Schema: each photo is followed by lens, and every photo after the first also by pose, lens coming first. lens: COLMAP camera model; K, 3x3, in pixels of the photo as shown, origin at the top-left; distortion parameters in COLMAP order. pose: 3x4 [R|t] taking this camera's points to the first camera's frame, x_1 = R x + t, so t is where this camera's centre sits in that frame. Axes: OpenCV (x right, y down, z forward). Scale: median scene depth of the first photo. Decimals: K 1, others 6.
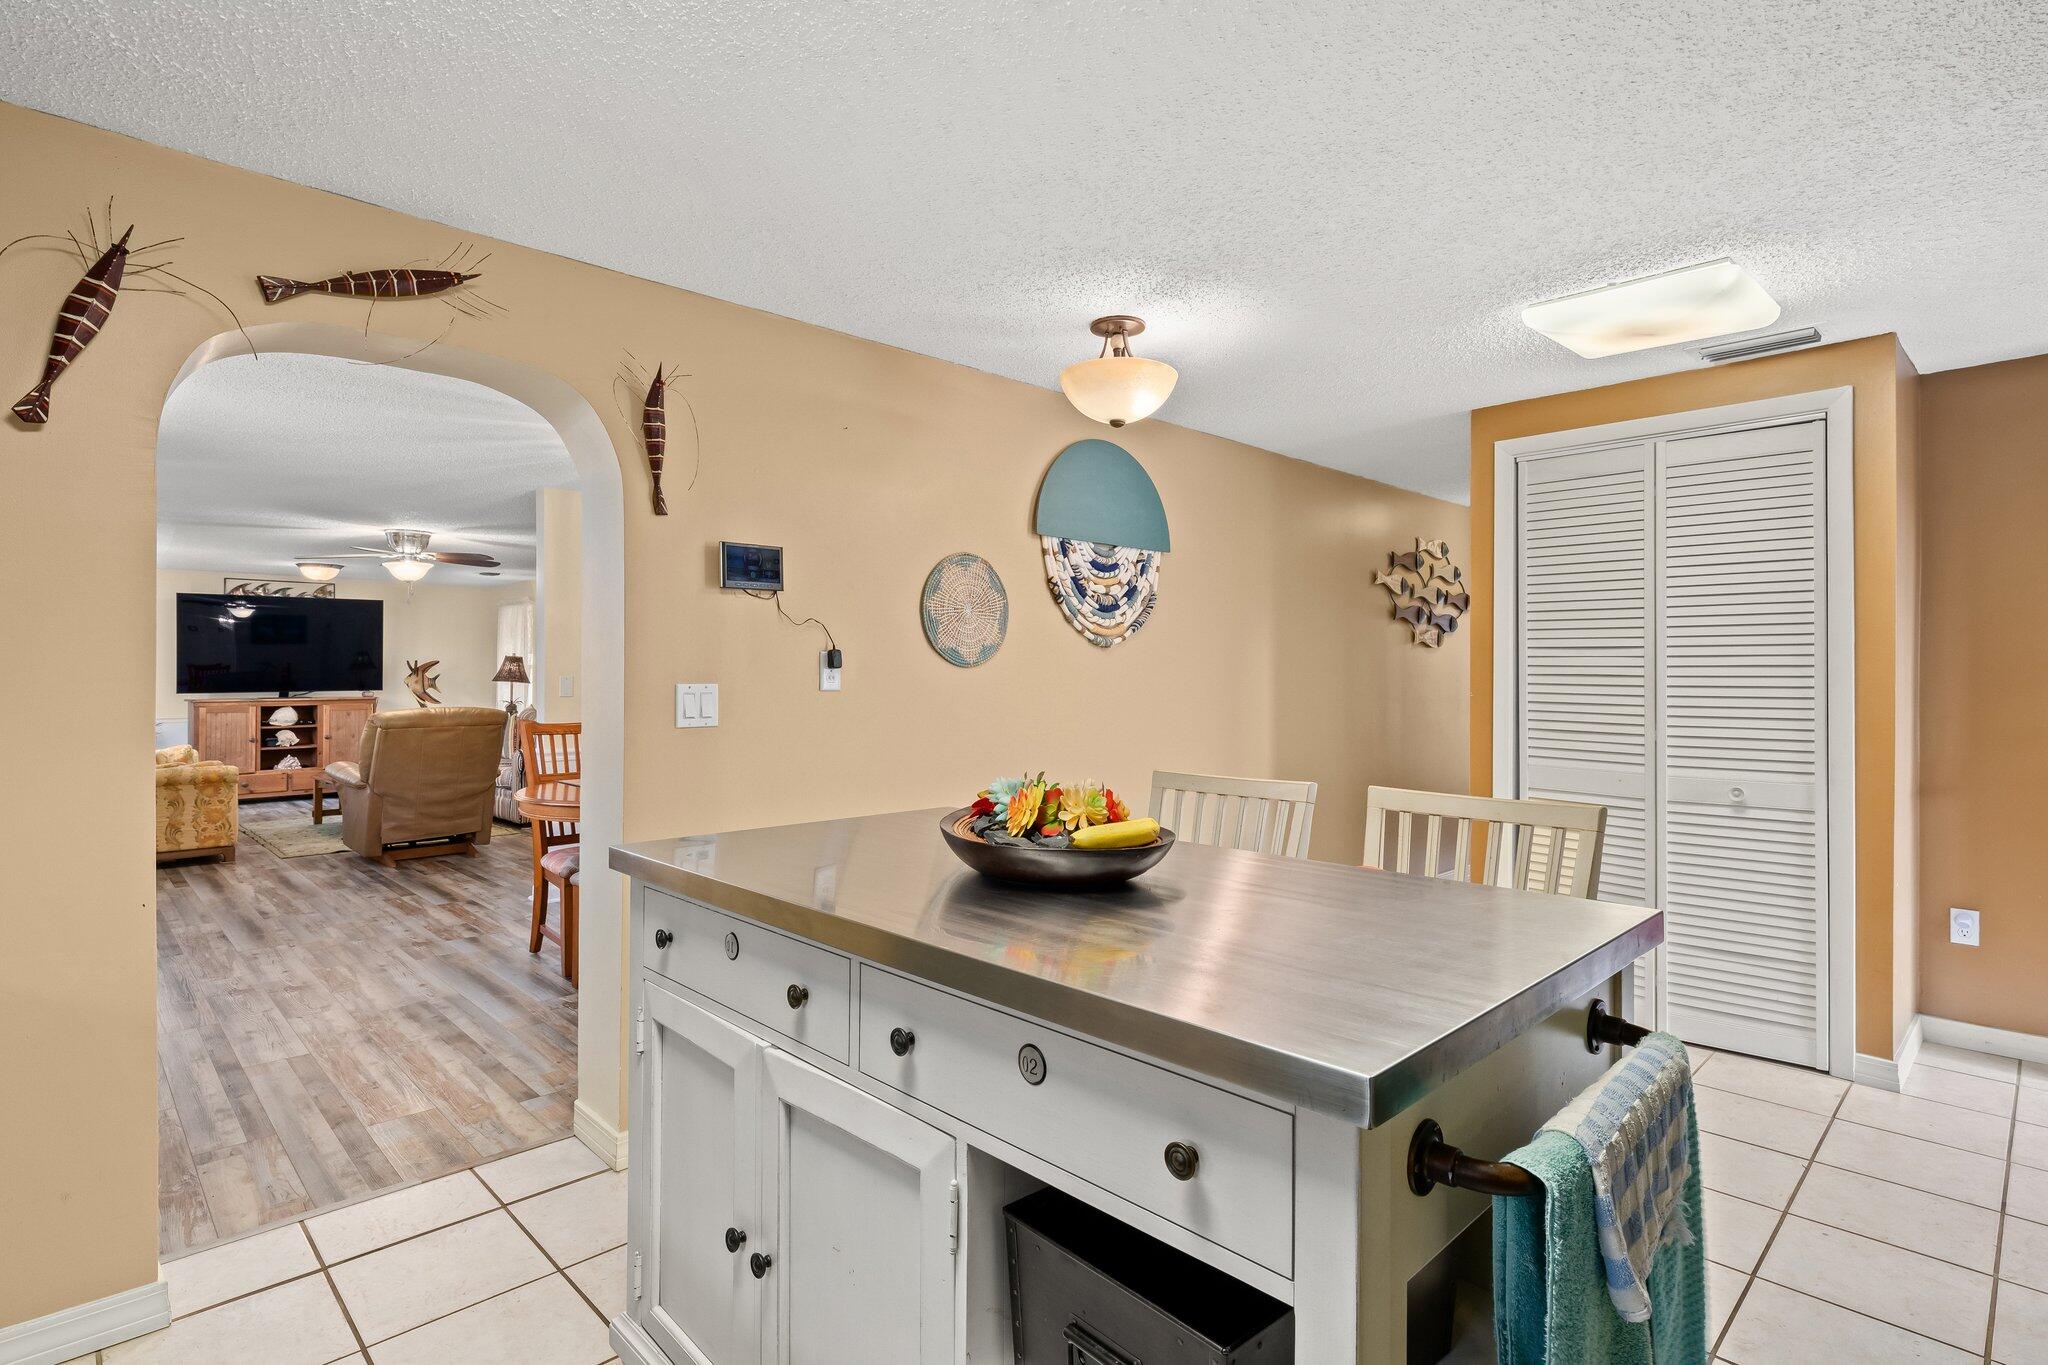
lens RADIAL K [[1030.9, 0, 1030.1], [0, 1030.9, 668.1], [0, 0, 1]] dist [0.006514, -0.001453]
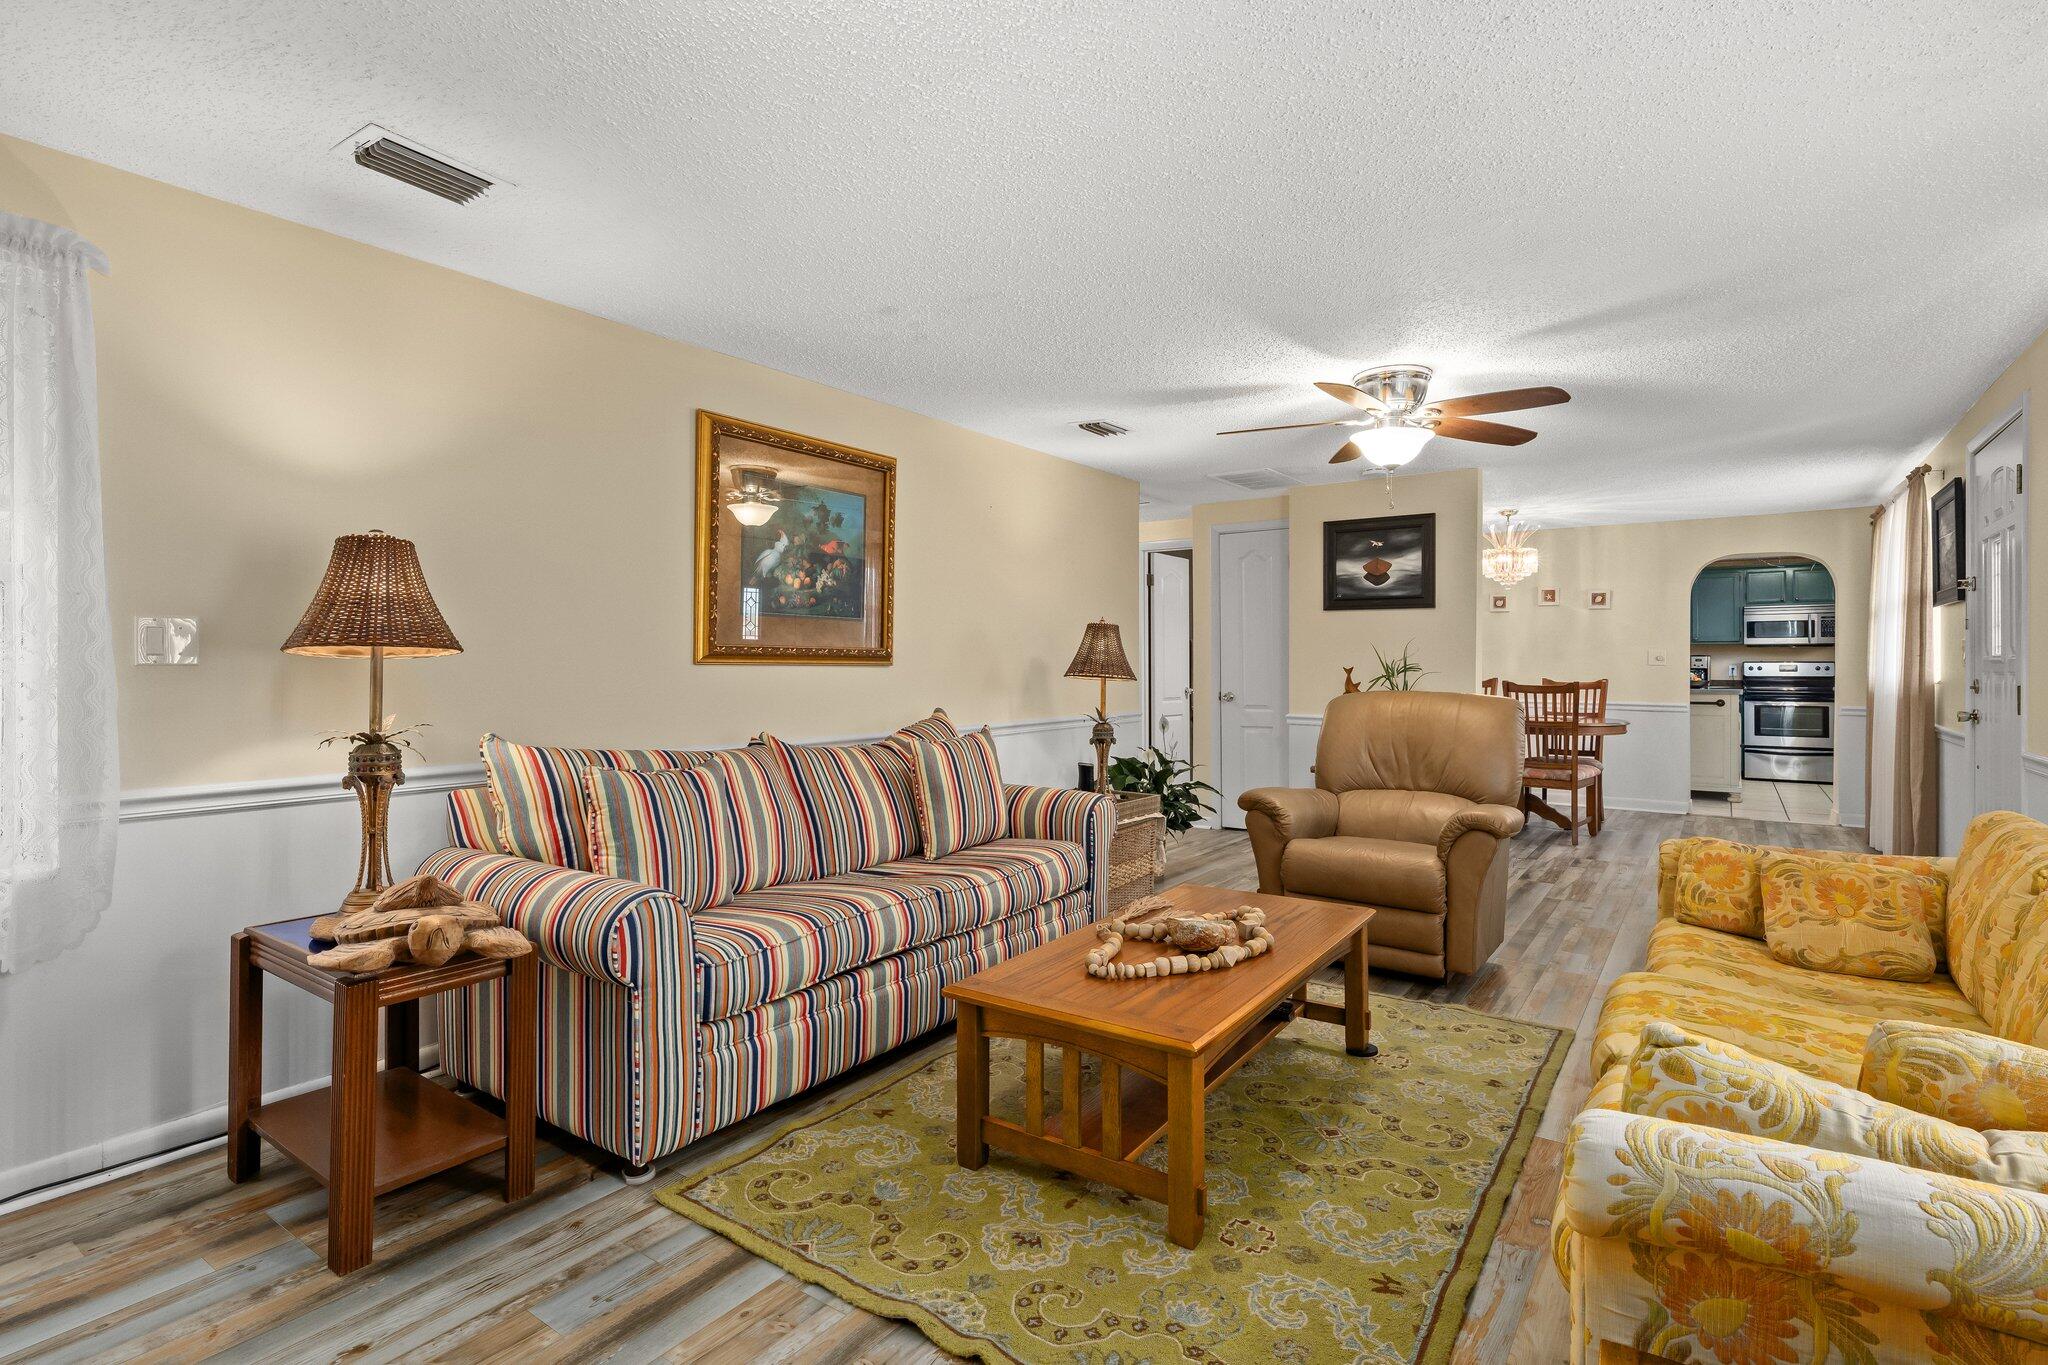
lens RADIAL K [[957.4, 0, 1065.9], [0, 957.4, 670.0], [0, 0, 1]] dist [0.007546, -0.000047]
pose [[-0.197126, -0.005949, 0.980360, -0.984284], [-0.008064, 0.999958, 0.004447, 0.021021], [-0.980345, -0.007029, -0.197165, 1.174334]]
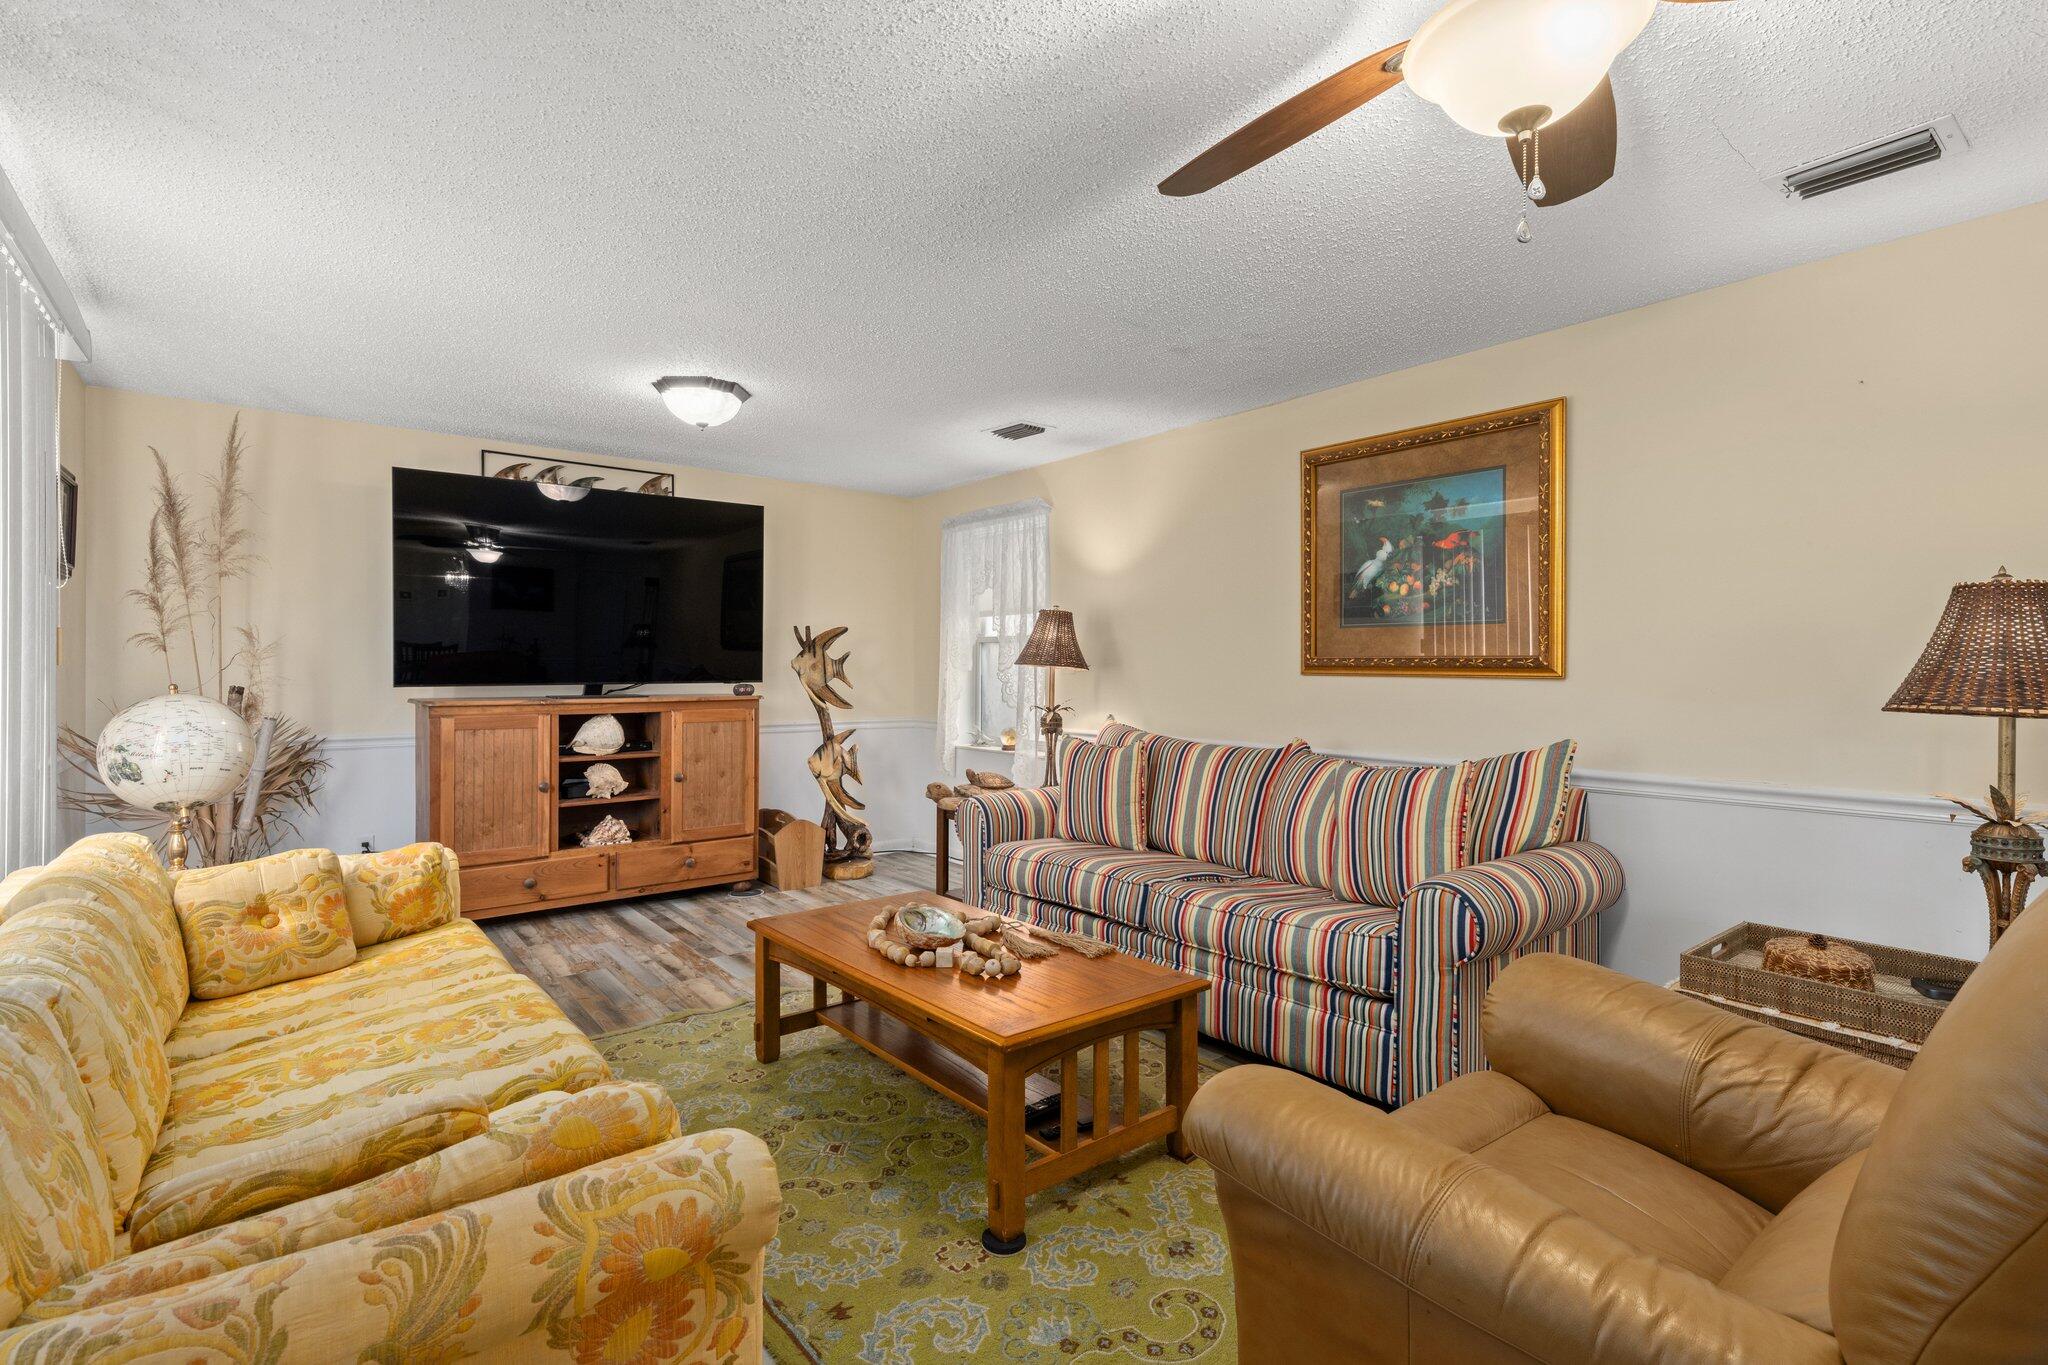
lens RADIAL K [[957.4, 0, 1009.1], [0, 957.4, 682.1], [0, 0, 1]] dist [0.007546, -0.000047]
pose [[0.993786, 0.006859, -0.111098, -0.649589], [-0.004635, 0.999784, 0.020263, 0.016296], [0.111213, -0.019623, 0.993603, 0.778561]]
